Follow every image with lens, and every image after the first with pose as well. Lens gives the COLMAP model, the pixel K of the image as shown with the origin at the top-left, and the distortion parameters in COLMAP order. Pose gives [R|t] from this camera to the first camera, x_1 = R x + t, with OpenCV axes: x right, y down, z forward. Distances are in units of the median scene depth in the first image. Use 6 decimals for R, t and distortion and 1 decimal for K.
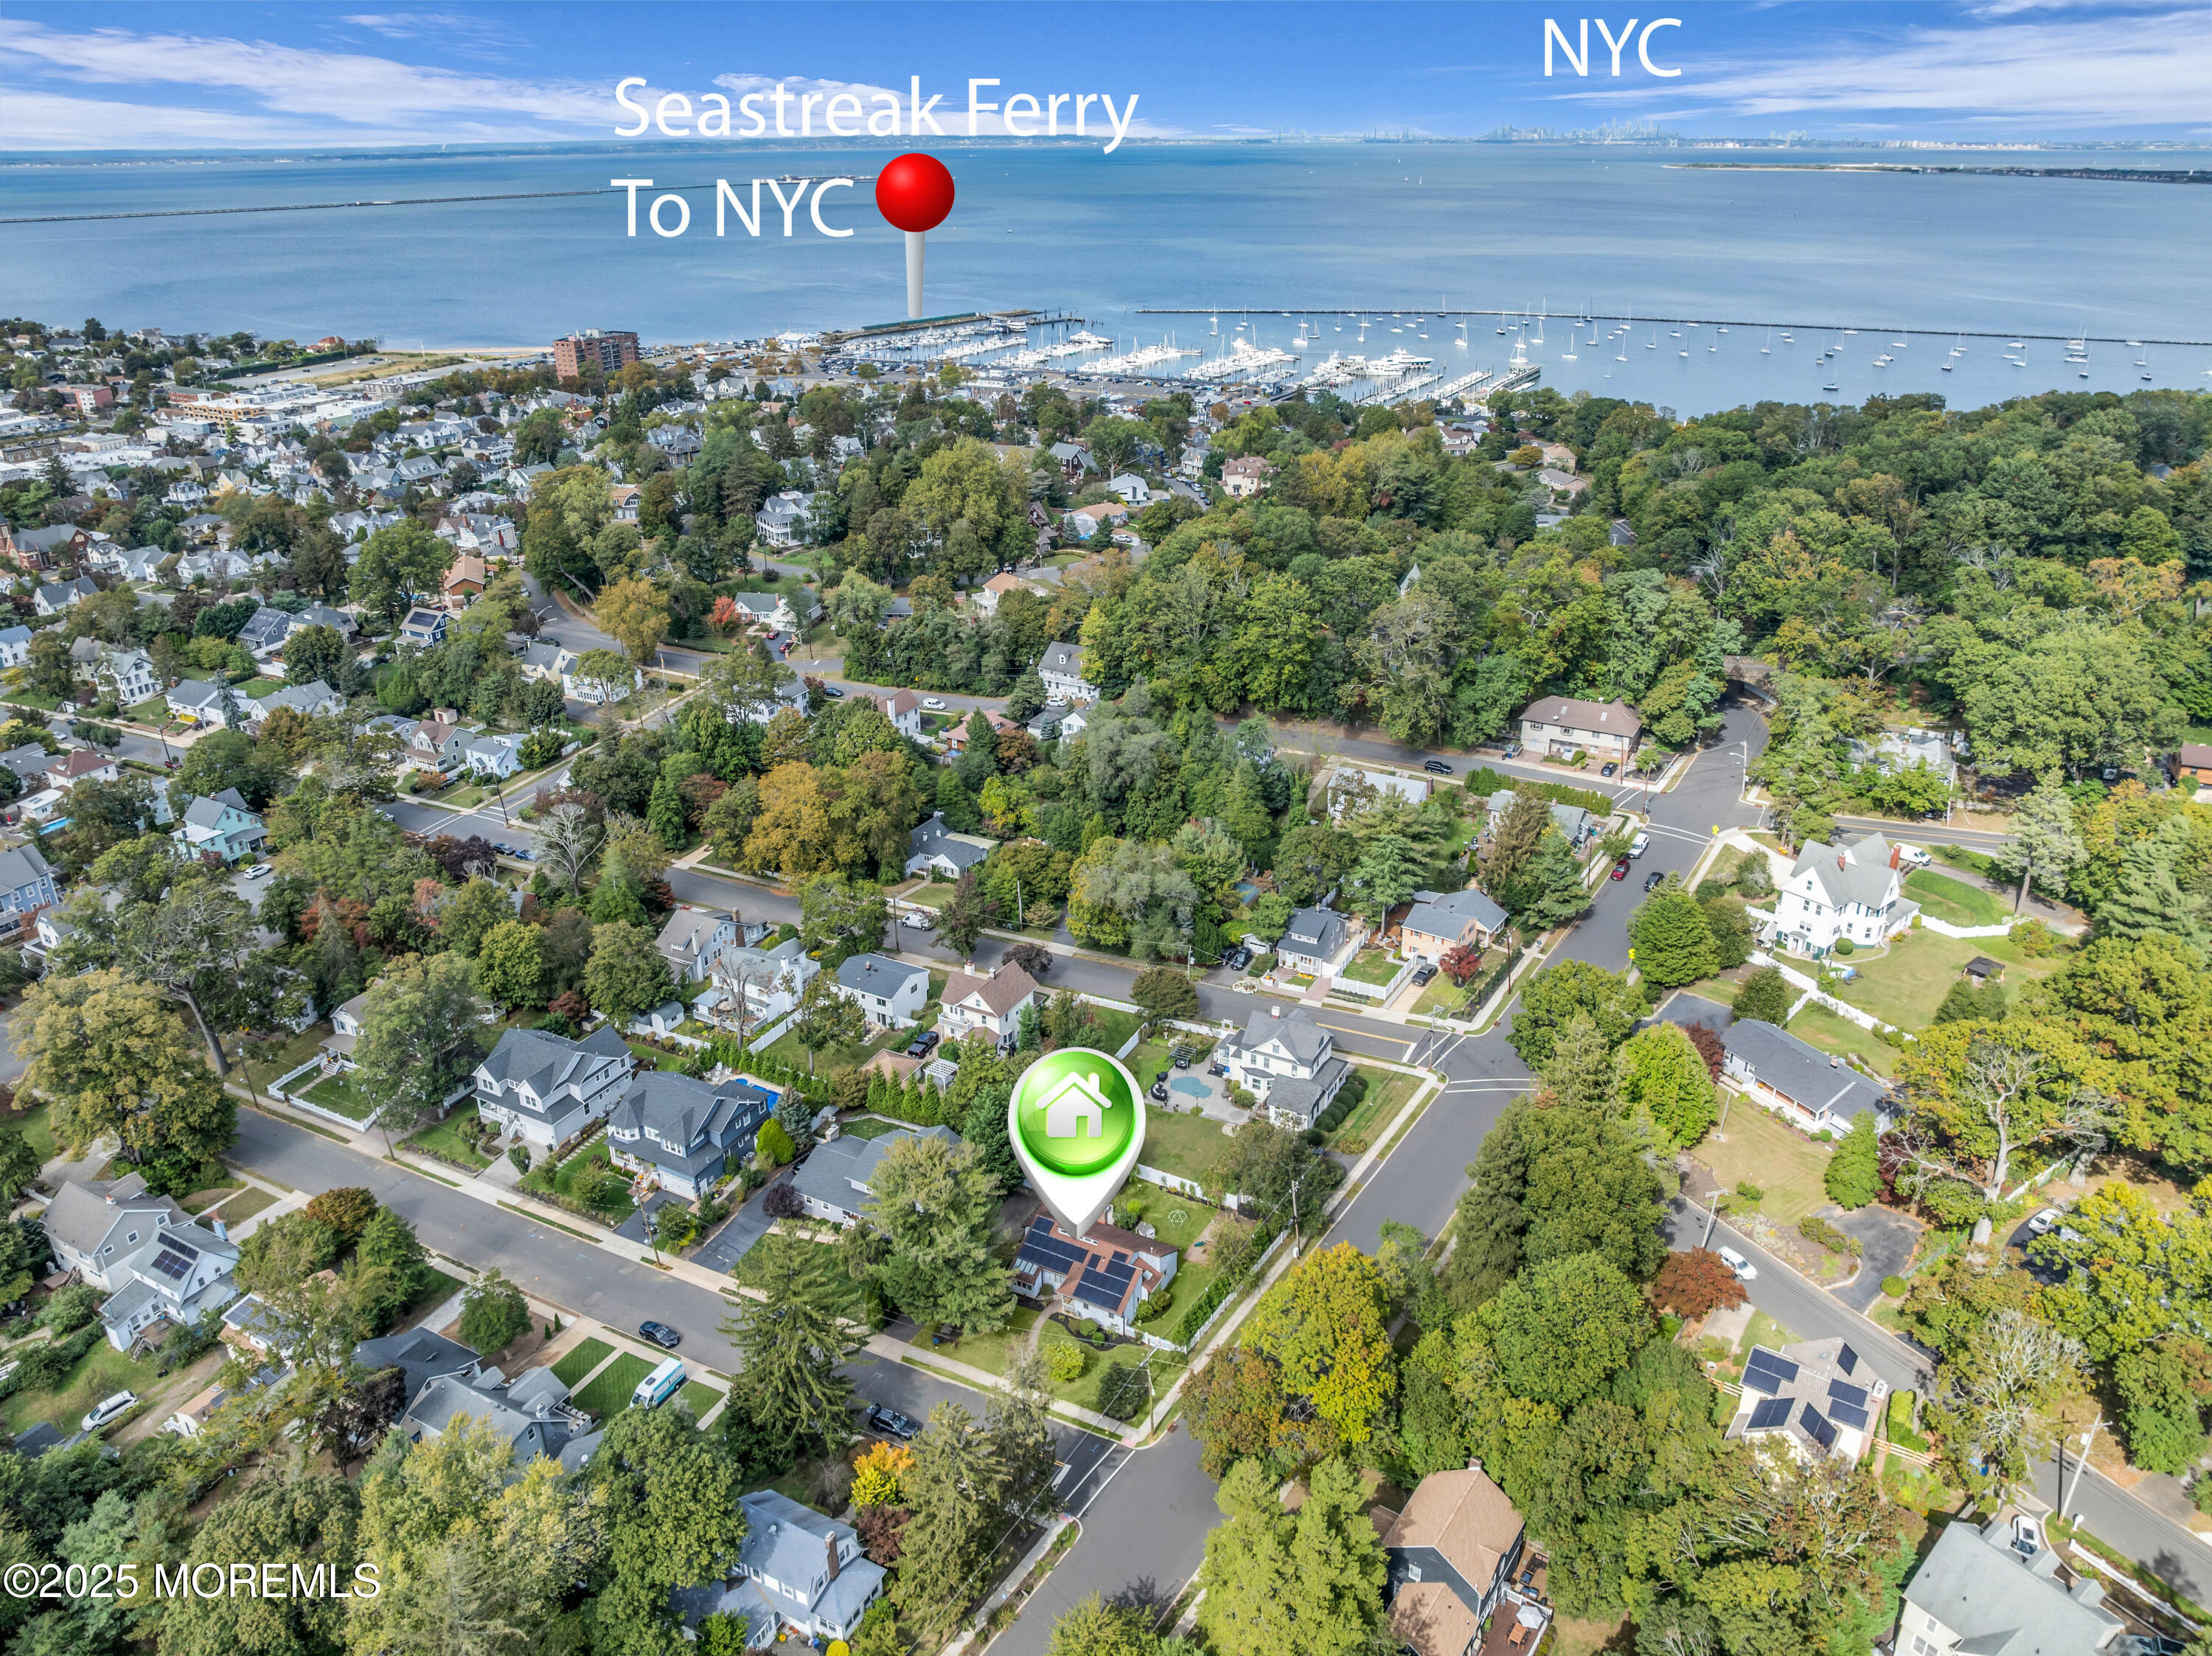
lens RADIAL K [[1719.1, 0, 1106.0], [0, 1719.1, 828.0], [0, 0, 1]] dist [-0.035221, -0.001656]
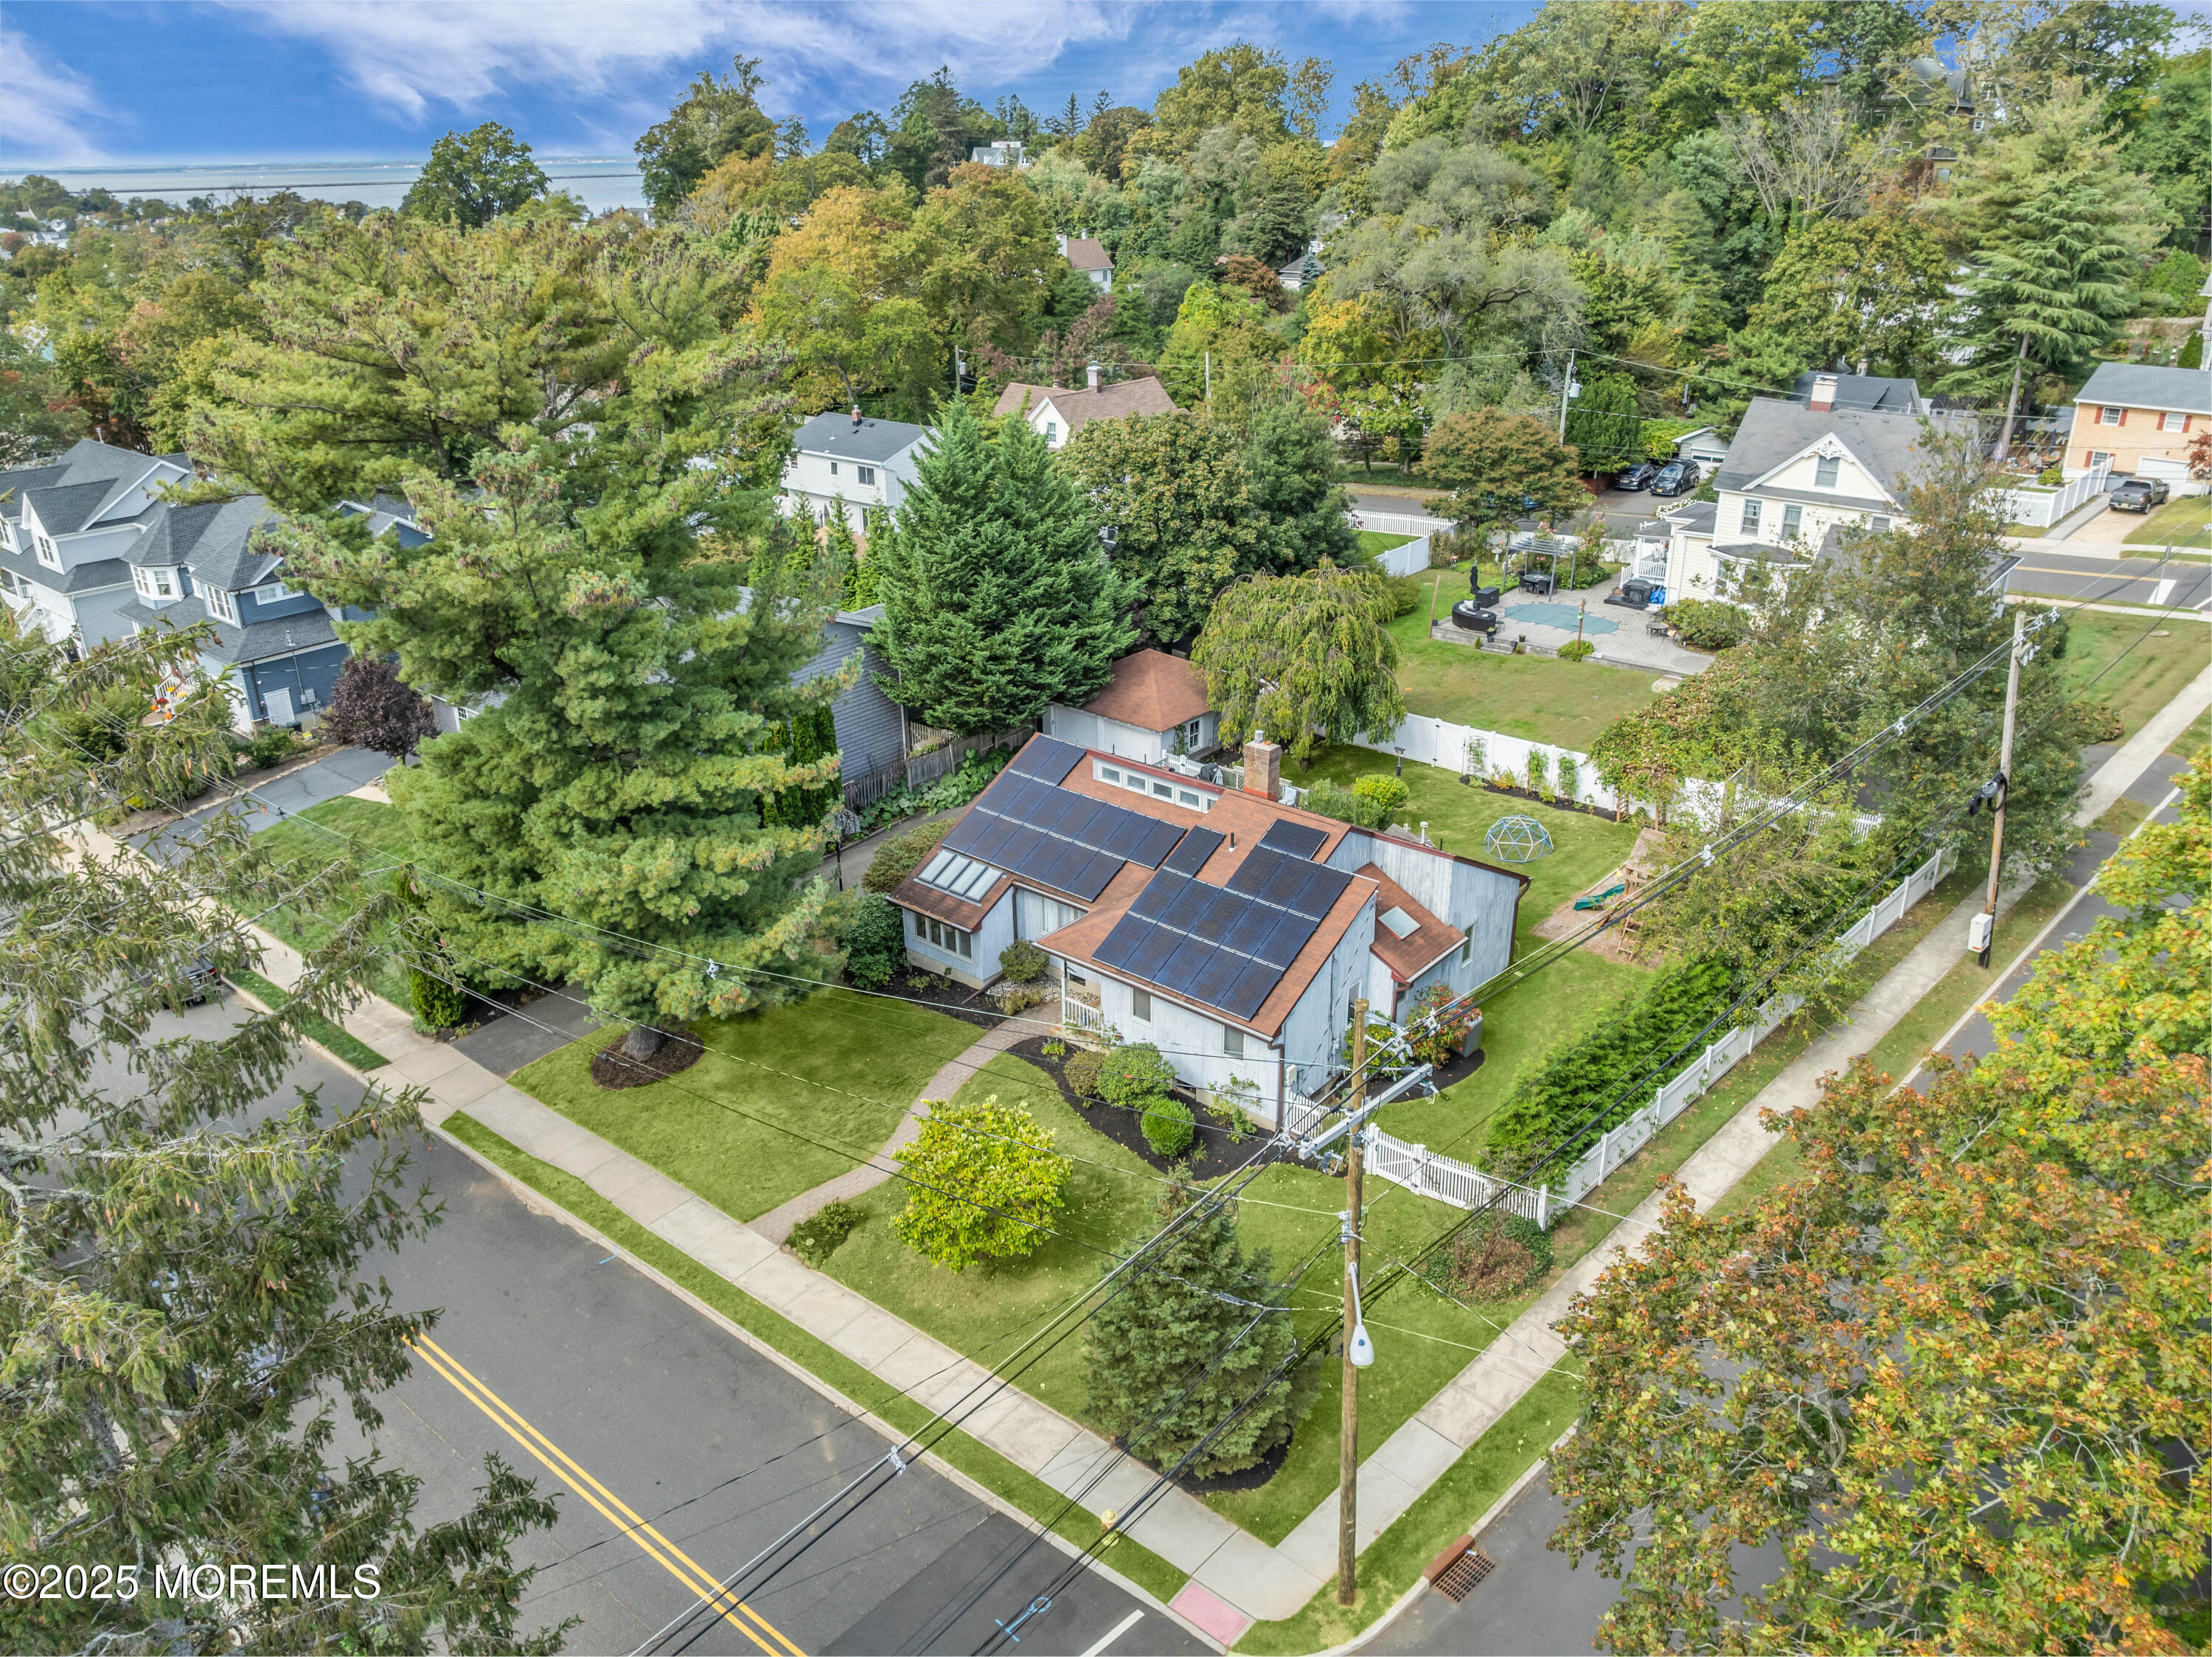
lens RADIAL K [[1719.2, 0, 1106.0], [0, 1719.2, 828.5], [0, 0, 1]] dist [-0.035221, -0.001656]
pose [[0.981406, 0.091369, -0.168801, 0.023301], [-0.092272, 0.995731, 0.002504, 0.250196], [0.168309, 0.013118, 0.985647, 0.741827]]
